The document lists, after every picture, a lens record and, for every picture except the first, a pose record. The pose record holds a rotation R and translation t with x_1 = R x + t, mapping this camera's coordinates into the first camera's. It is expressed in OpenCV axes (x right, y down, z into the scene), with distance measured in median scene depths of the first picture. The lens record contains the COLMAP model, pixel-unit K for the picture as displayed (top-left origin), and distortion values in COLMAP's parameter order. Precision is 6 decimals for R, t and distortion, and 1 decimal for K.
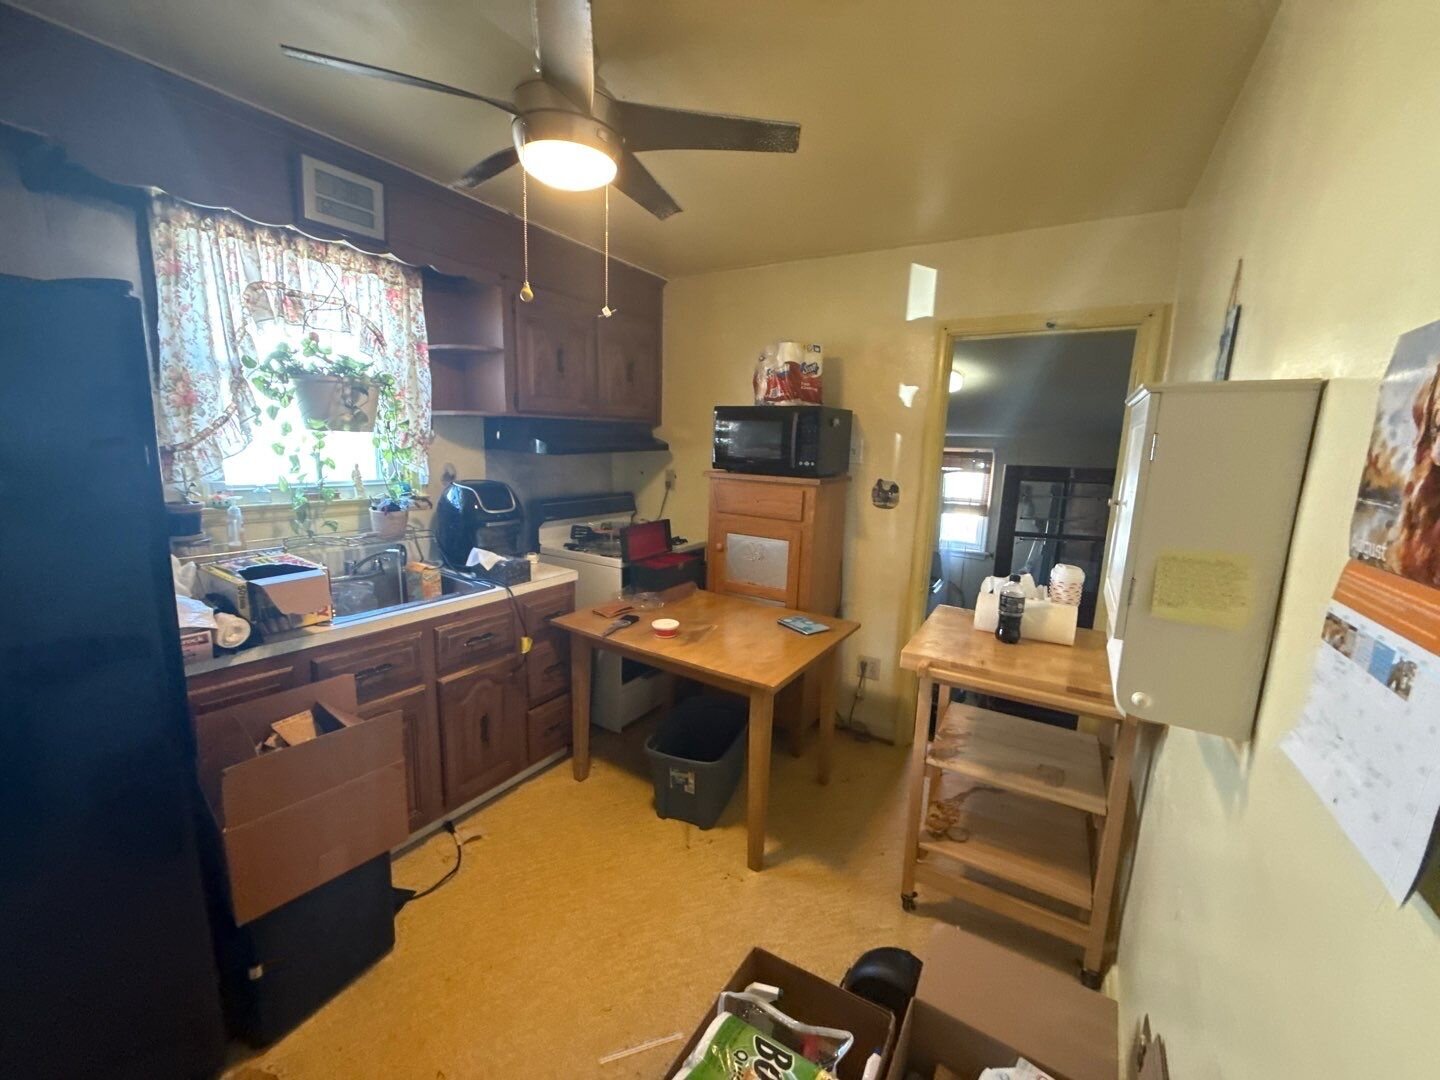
lens RADIAL K [[573.1, 0, 720.0], [0, 573.1, 540.0], [0, 0, 1]] dist [0.004784, 0.000191]
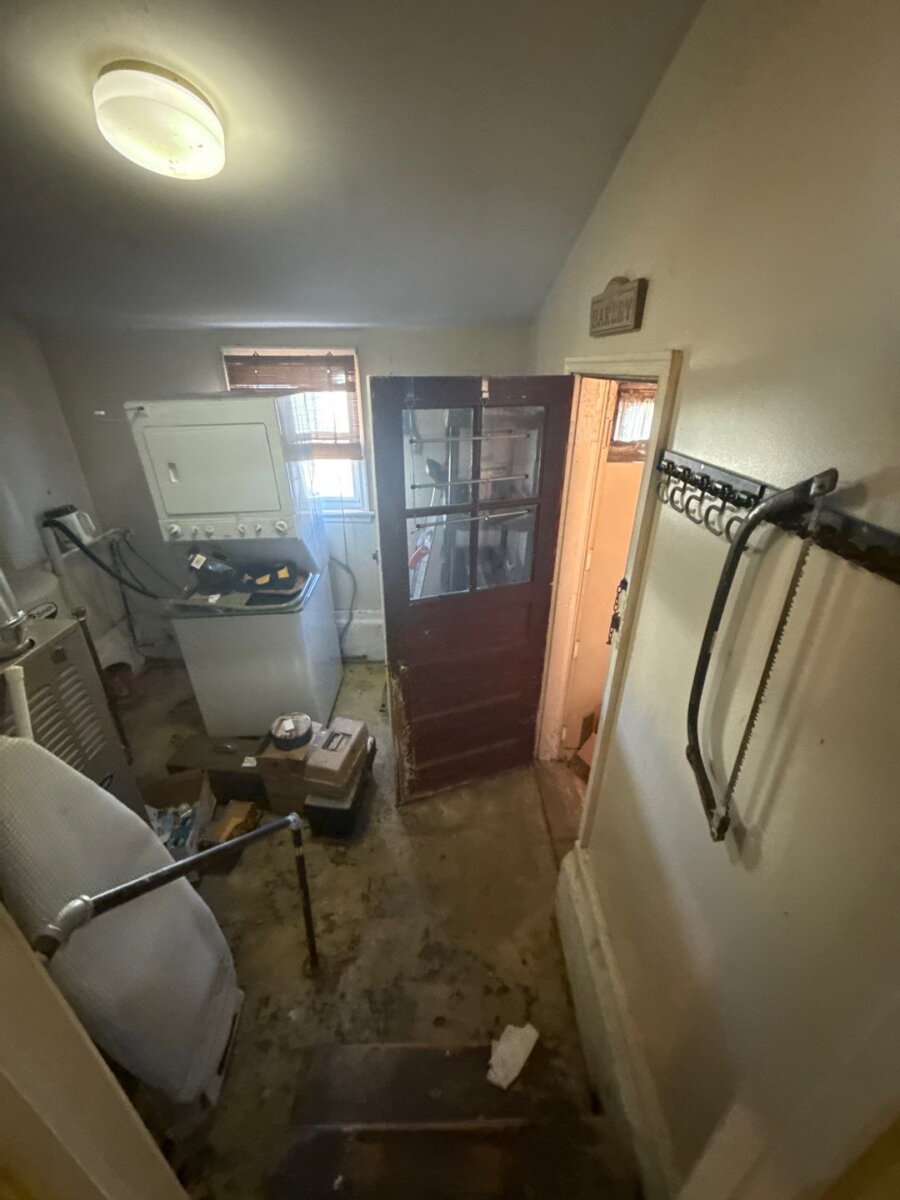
lens RADIAL K [[477.6, 0, 450.0], [0, 477.6, 600.0], [0, 0, 1]] dist [0.004784, 0.000191]
pose [[0.831737, -0.268321, 0.486022, 0.237322], [0.112764, 0.938849, 0.325341, -0.059274], [-0.543597, -0.215792, 0.811132, 0.458577]]
